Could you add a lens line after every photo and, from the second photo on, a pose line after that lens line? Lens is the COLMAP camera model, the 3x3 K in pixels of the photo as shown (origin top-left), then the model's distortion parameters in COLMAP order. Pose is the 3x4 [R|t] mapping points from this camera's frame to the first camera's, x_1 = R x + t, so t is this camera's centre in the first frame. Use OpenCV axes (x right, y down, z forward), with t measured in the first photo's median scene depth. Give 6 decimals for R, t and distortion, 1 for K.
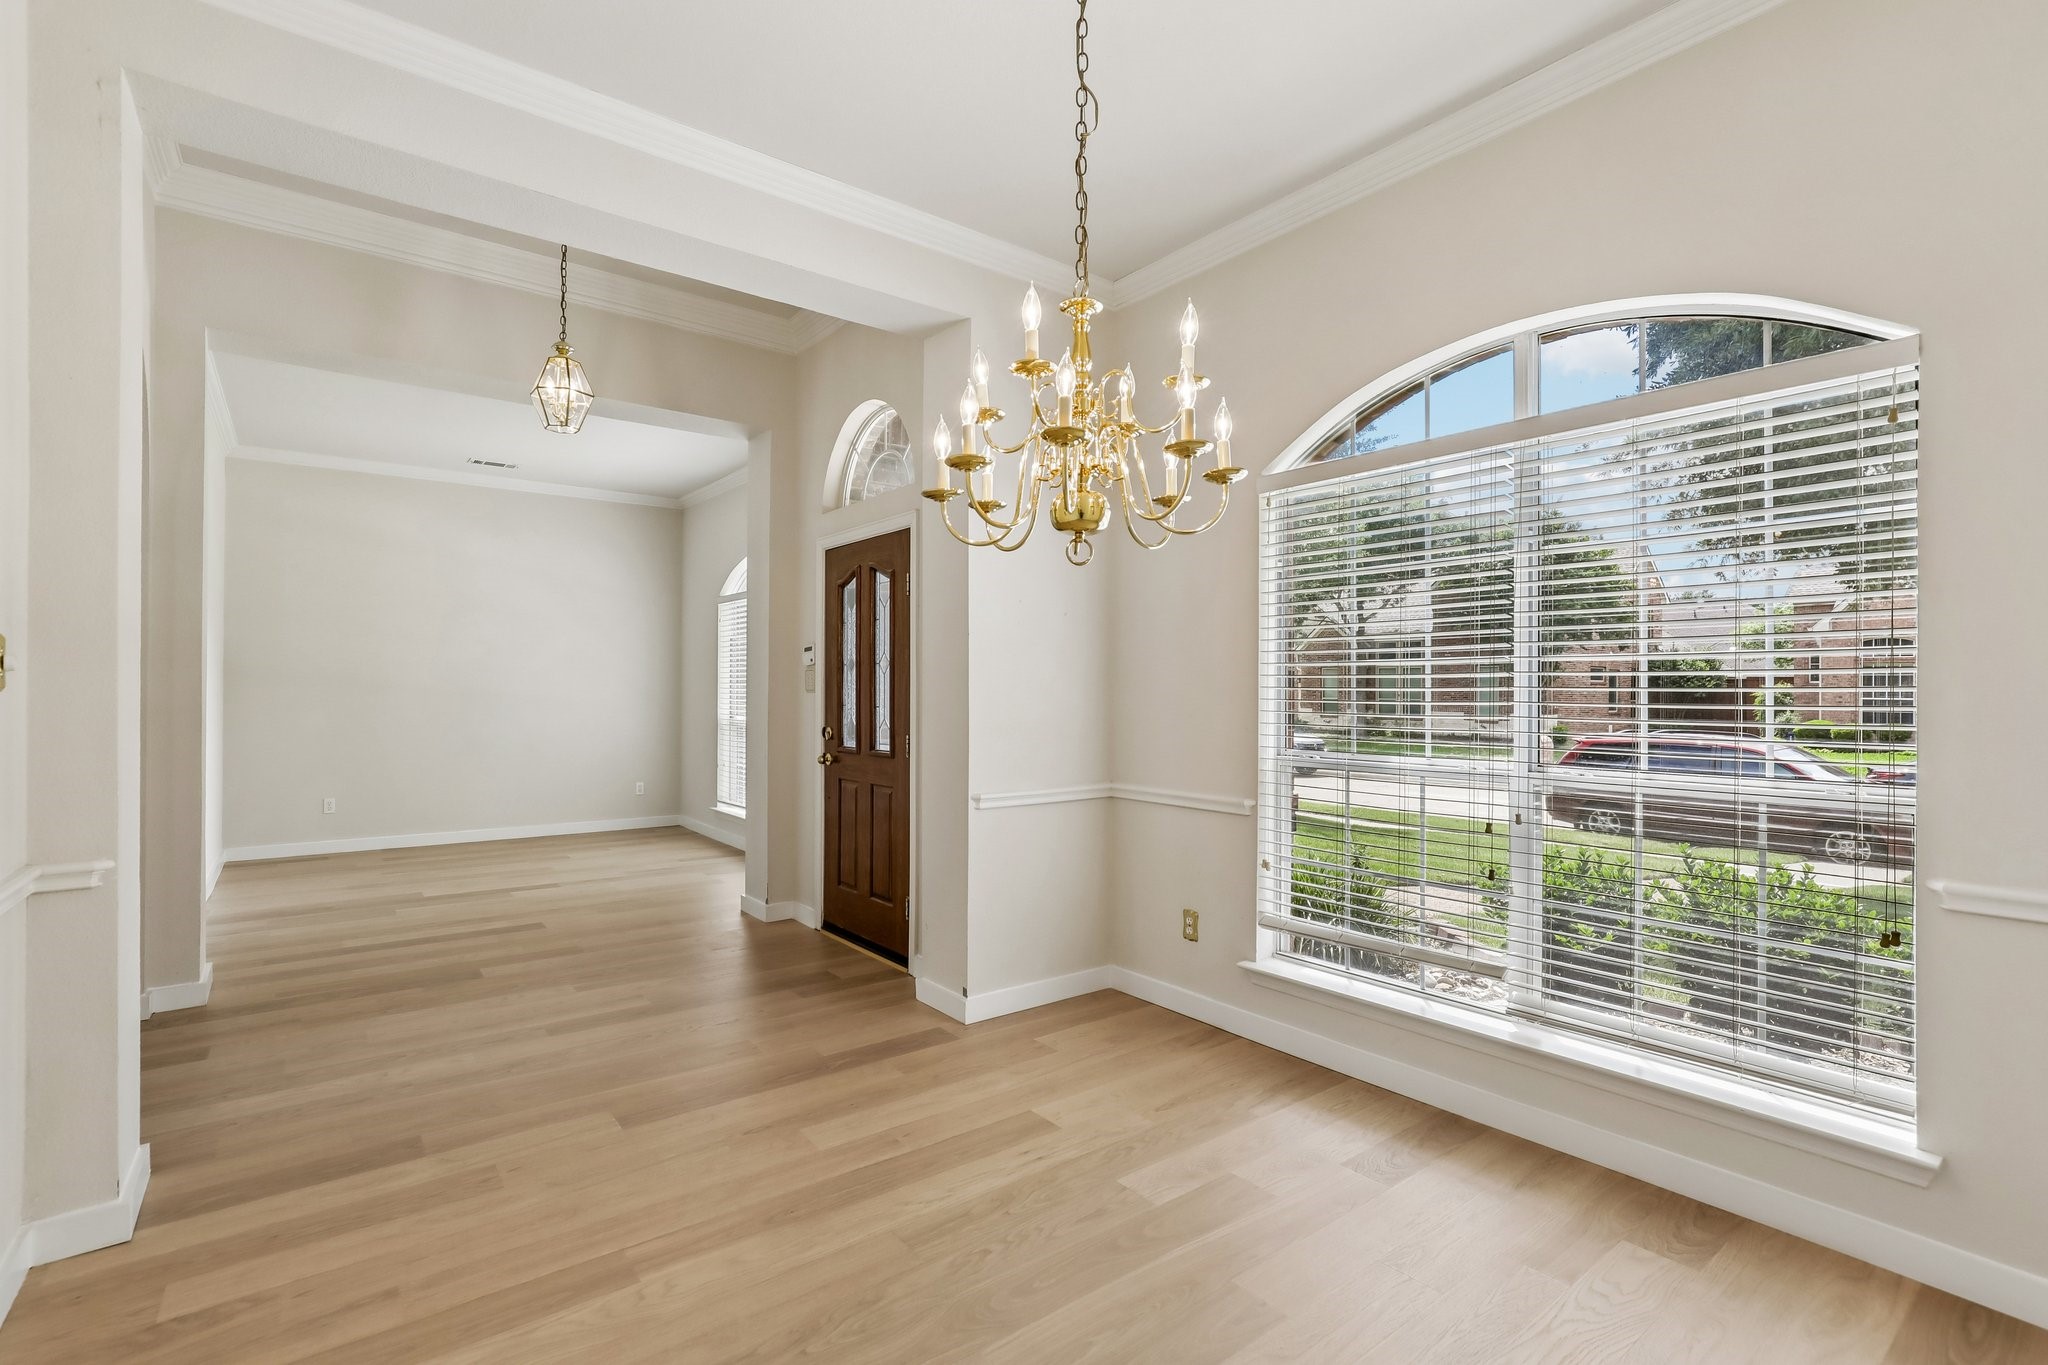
lens RADIAL K [[939.8, 0, 1016.9], [0, 939.8, 663.2], [0, 0, 1]] dist [-0.031174, 0.000686]
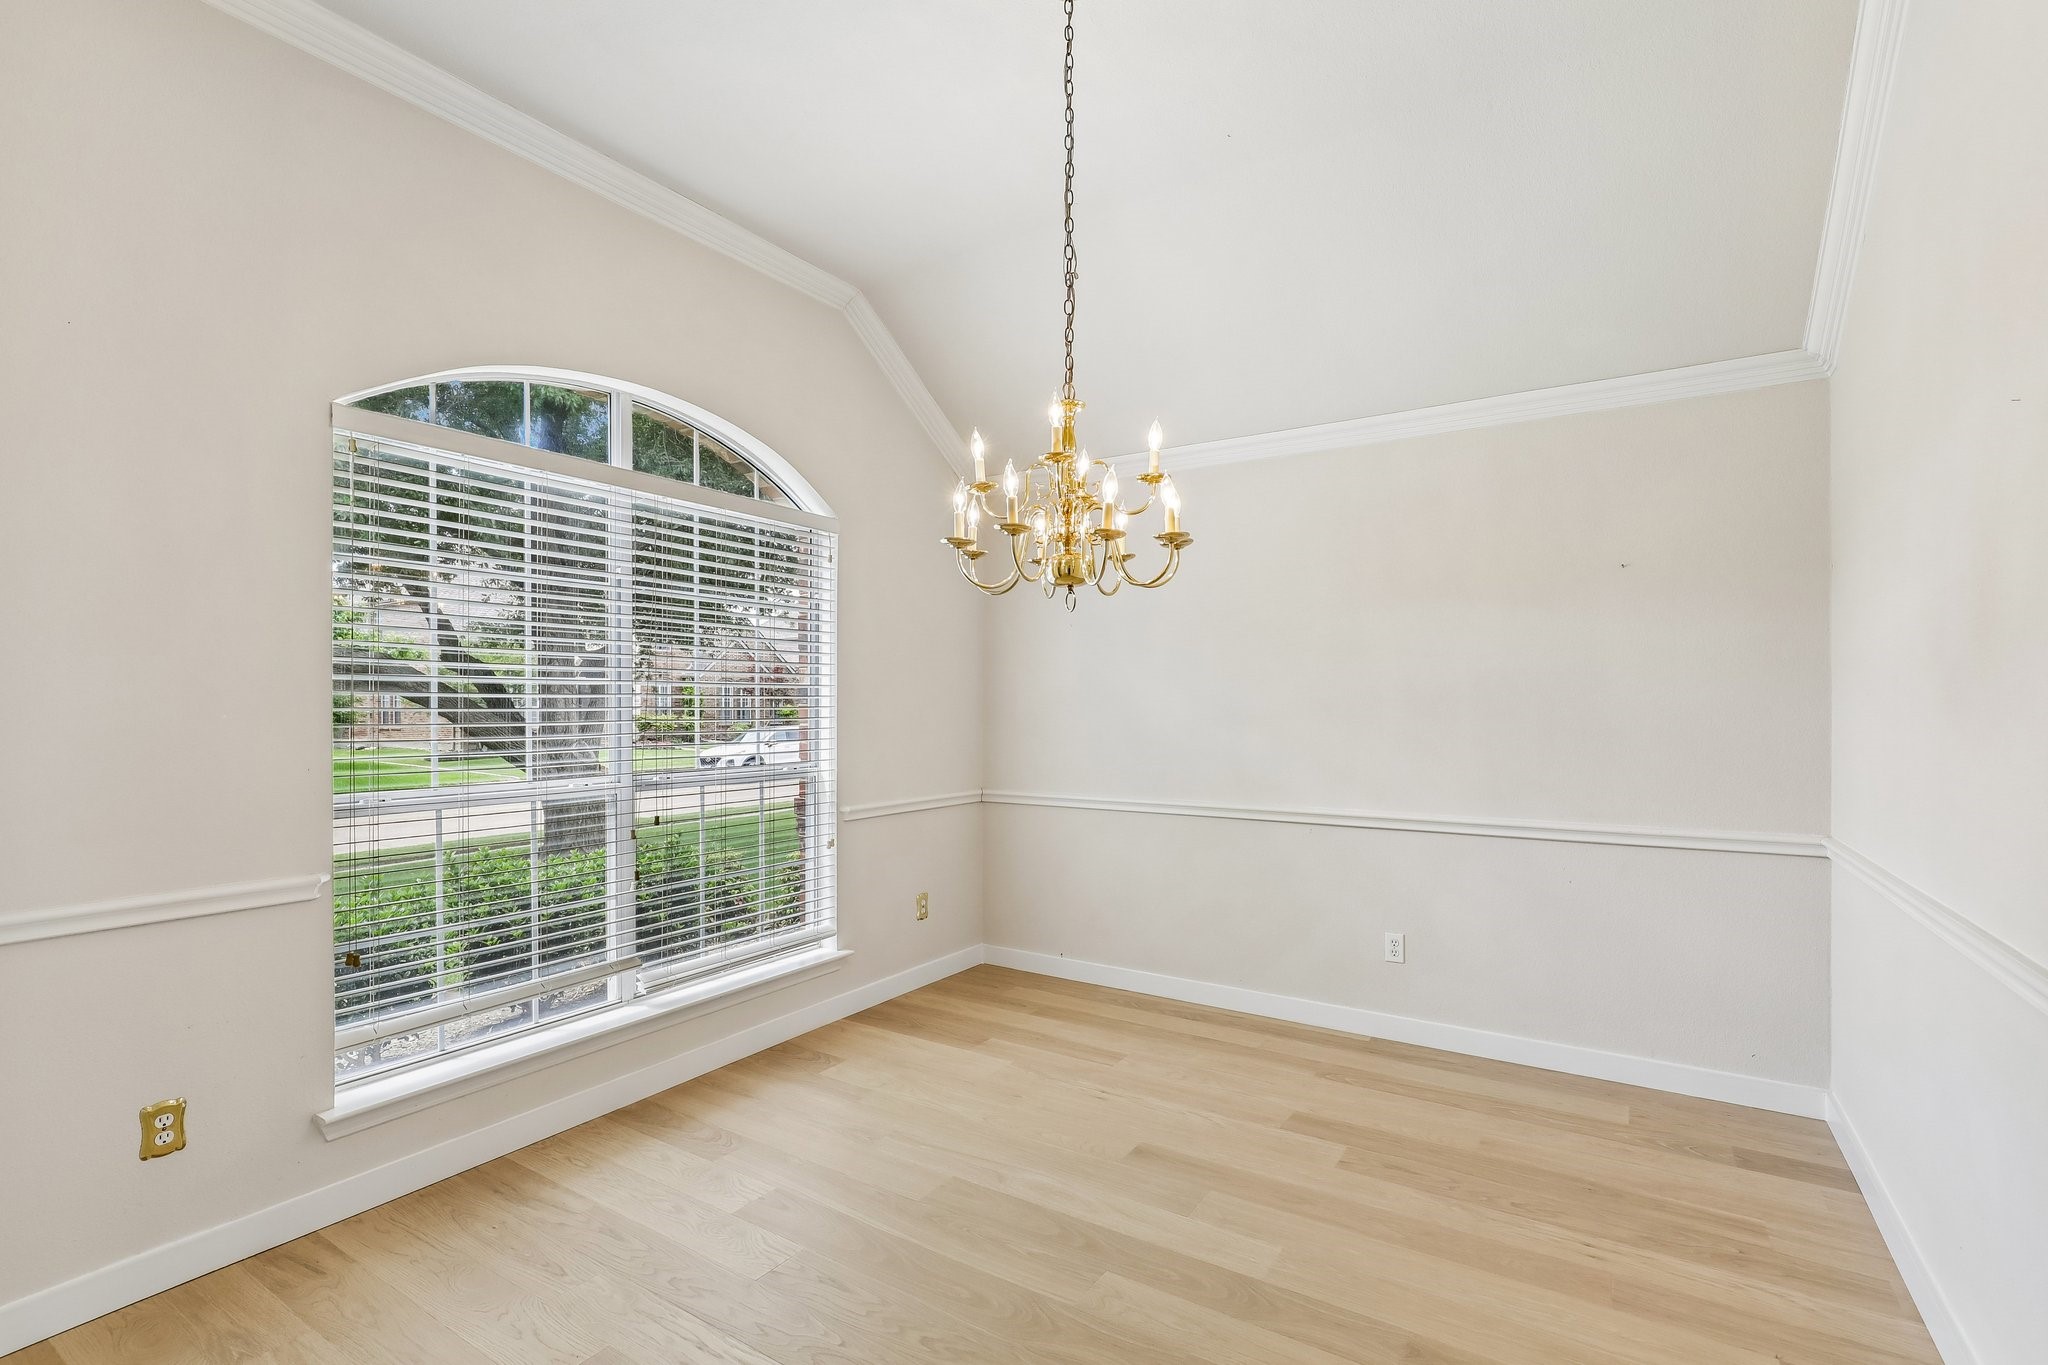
lens RADIAL K [[940.0, 0, 1025.1], [0, 940.0, 688.8], [0, 0, 1]] dist [-0.007069, 0.000861]
pose [[-0.343879, 0.016033, 0.938877, -0.754585], [-0.020005, 0.999502, -0.024395, 0.023724], [-0.938801, -0.027172, -0.343387, 1.013763]]
